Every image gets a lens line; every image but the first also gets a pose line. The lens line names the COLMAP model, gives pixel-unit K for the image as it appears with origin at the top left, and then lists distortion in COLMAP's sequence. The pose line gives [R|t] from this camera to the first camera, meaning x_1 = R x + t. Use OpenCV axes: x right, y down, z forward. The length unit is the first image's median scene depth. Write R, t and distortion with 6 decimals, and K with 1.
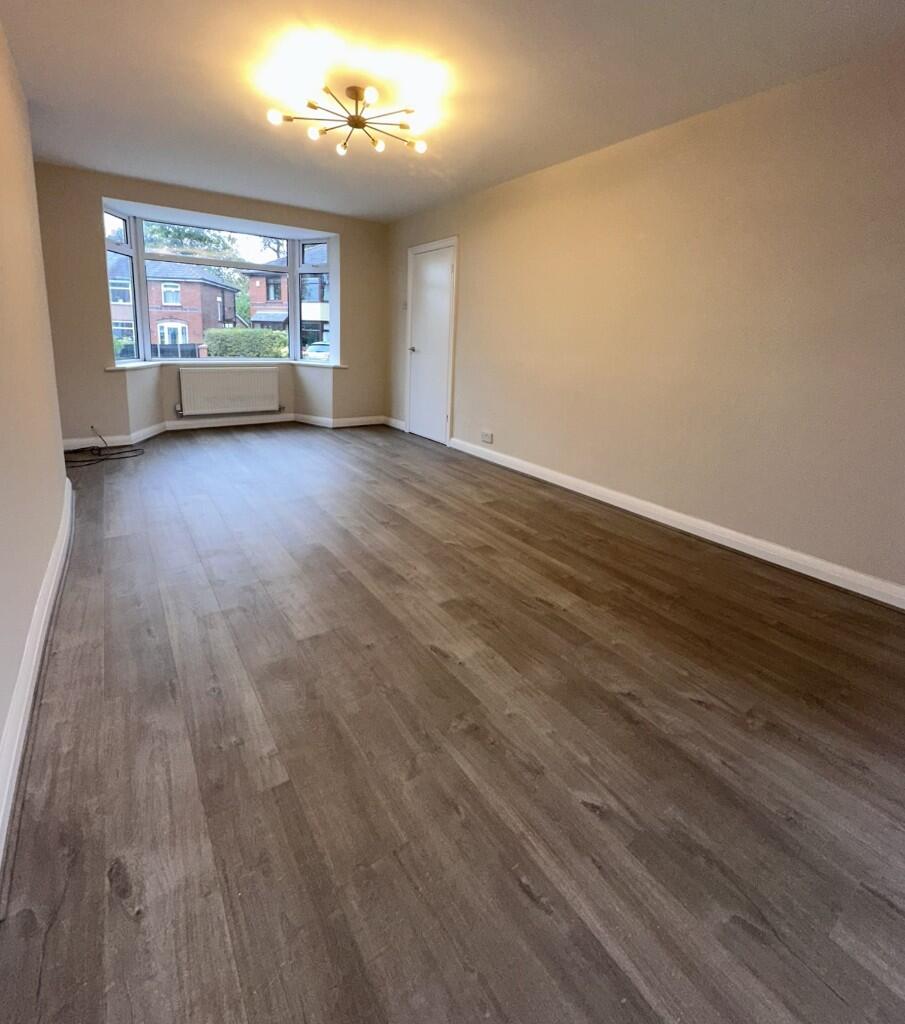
lens RADIAL K [[485.2, 0, 453.0], [0, 485.2, 421.9], [0, 0, 1]] dist [-0.002289, 0.000369]
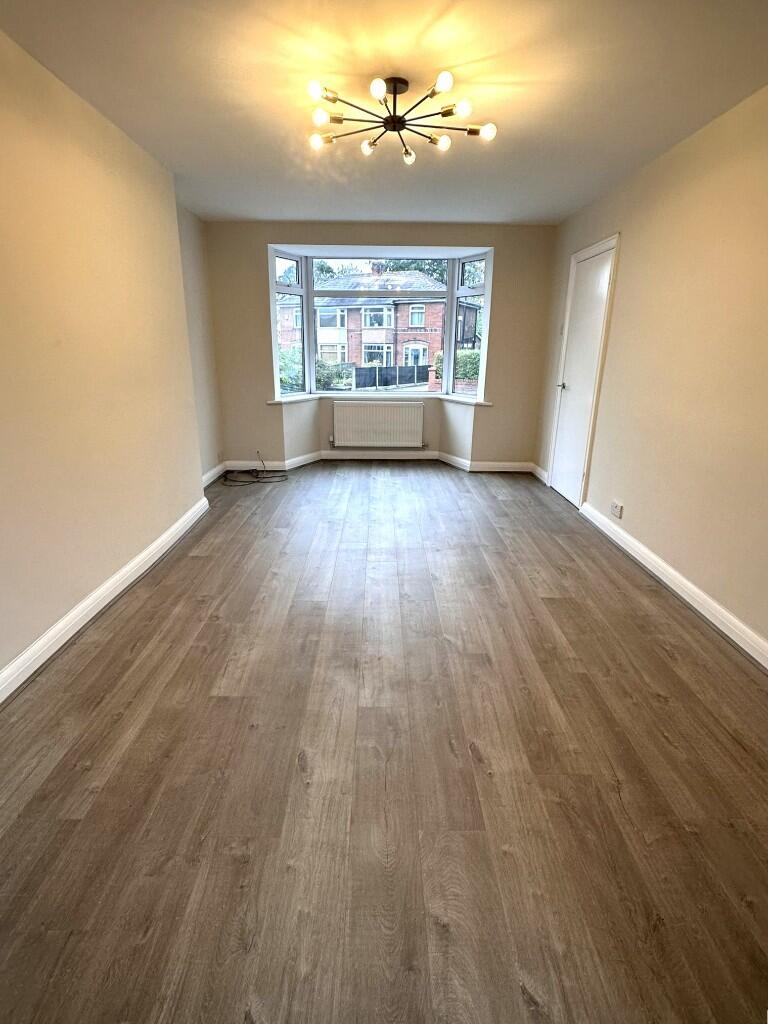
lens RADIAL K [[519.4, 0, 384.0], [0, 519.4, 512.0], [0, 0, 1]] dist [-0.000389, -0.001008]
pose [[0.822419, 0.148946, -0.549038, 0.287602], [-0.080840, 0.985921, 0.146374, -0.072639], [0.563110, -0.075997, 0.822880, 0.163700]]
